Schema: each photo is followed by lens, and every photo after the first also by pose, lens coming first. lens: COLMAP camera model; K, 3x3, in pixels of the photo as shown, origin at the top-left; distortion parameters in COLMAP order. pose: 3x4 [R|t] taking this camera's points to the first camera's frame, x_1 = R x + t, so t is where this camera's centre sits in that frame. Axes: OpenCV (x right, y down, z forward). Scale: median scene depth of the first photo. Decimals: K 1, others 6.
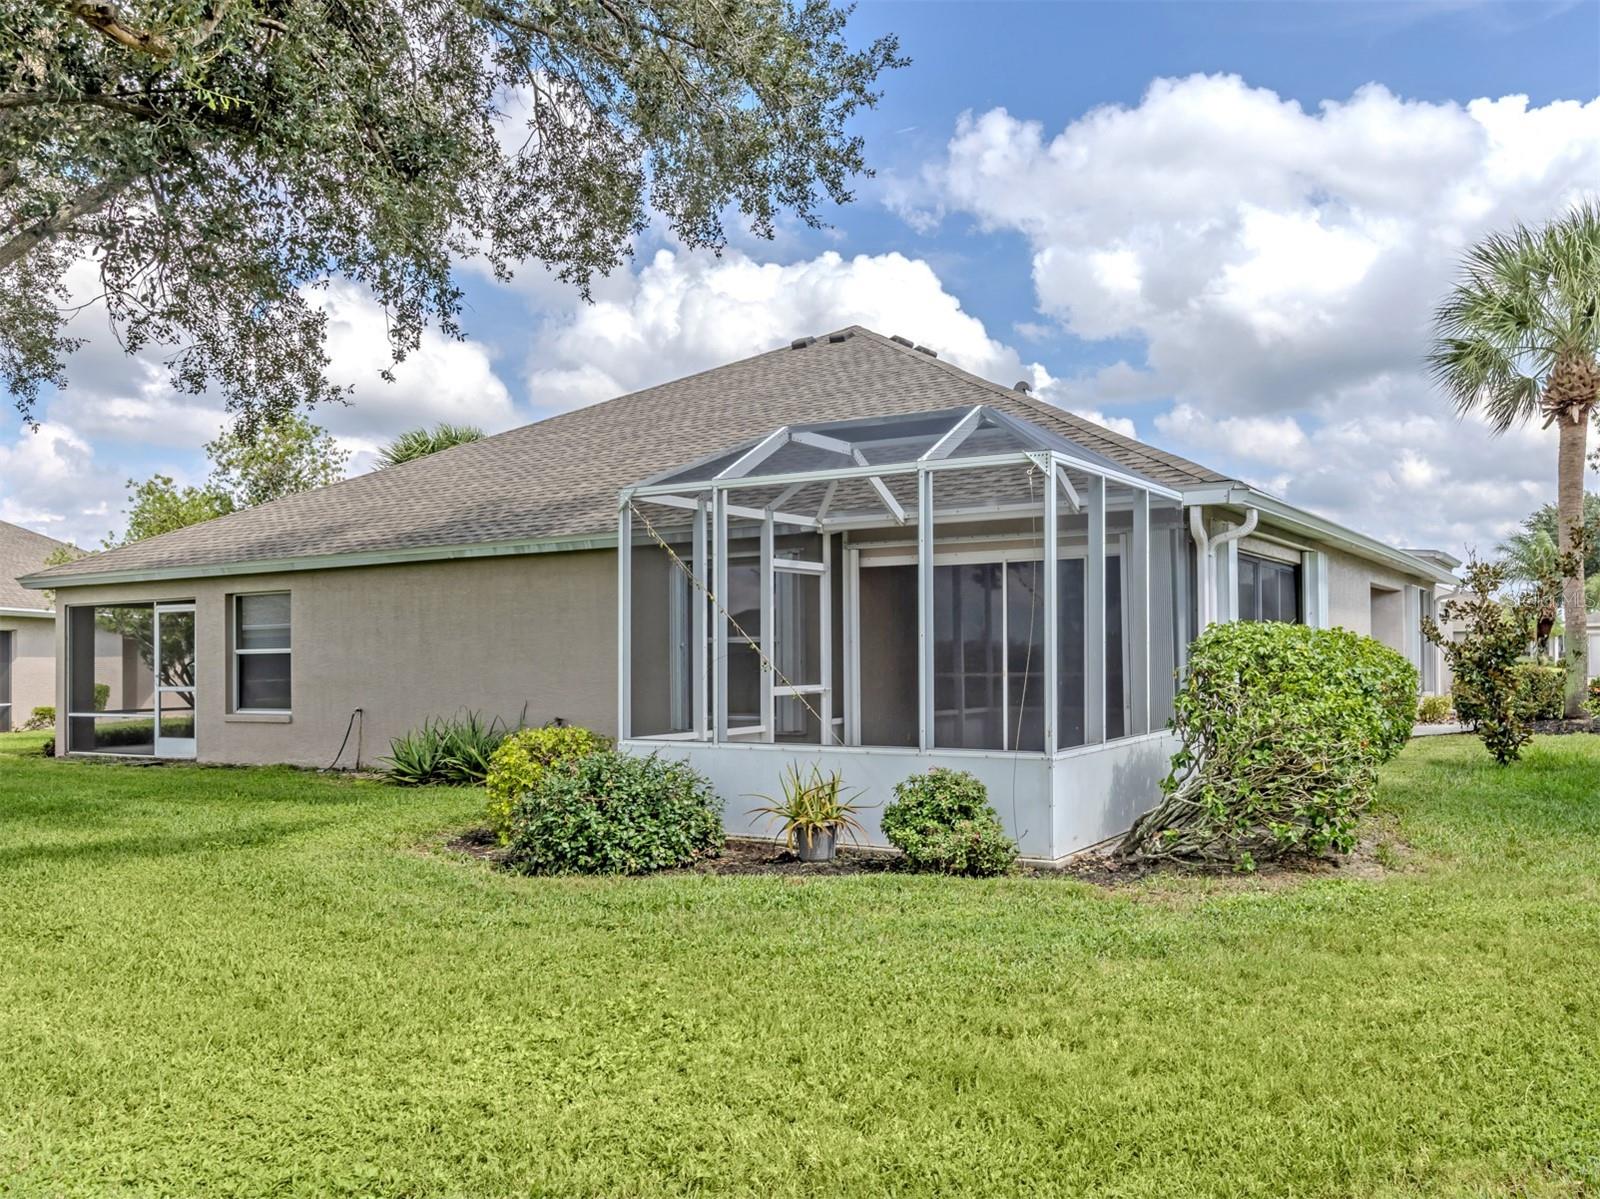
lens RADIAL K [[1246.3, 0, 767.8], [0, 1246.3, 591.9], [0, 0, 1]] dist [-0.002196, -0.001604]
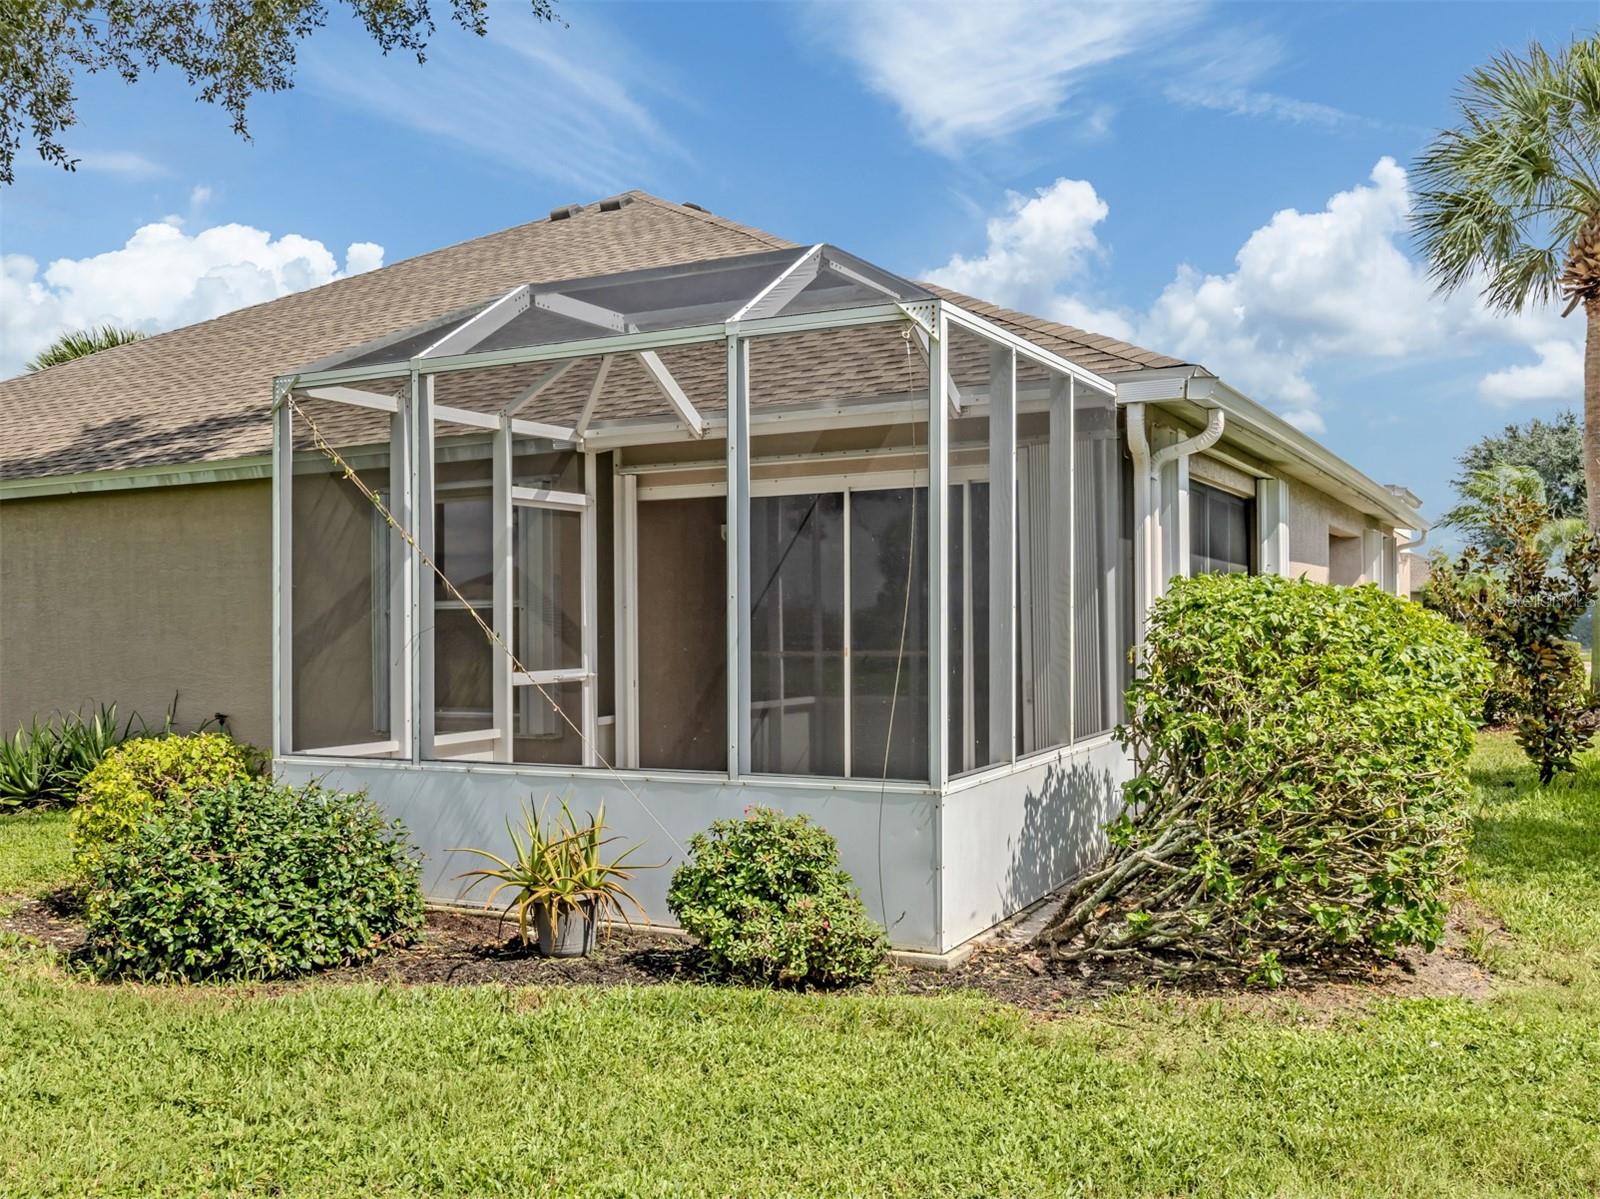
lens RADIAL K [[1246.3, 0, 767.8], [0, 1246.3, 591.9], [0, 0, 1]] dist [-0.002196, -0.001604]
pose [[0.985457, -0.001064, 0.169925, 0.031747], [-0.003738, 0.999603, 0.027938, 0.013788], [-0.169887, -0.028167, 0.985061, 0.351379]]
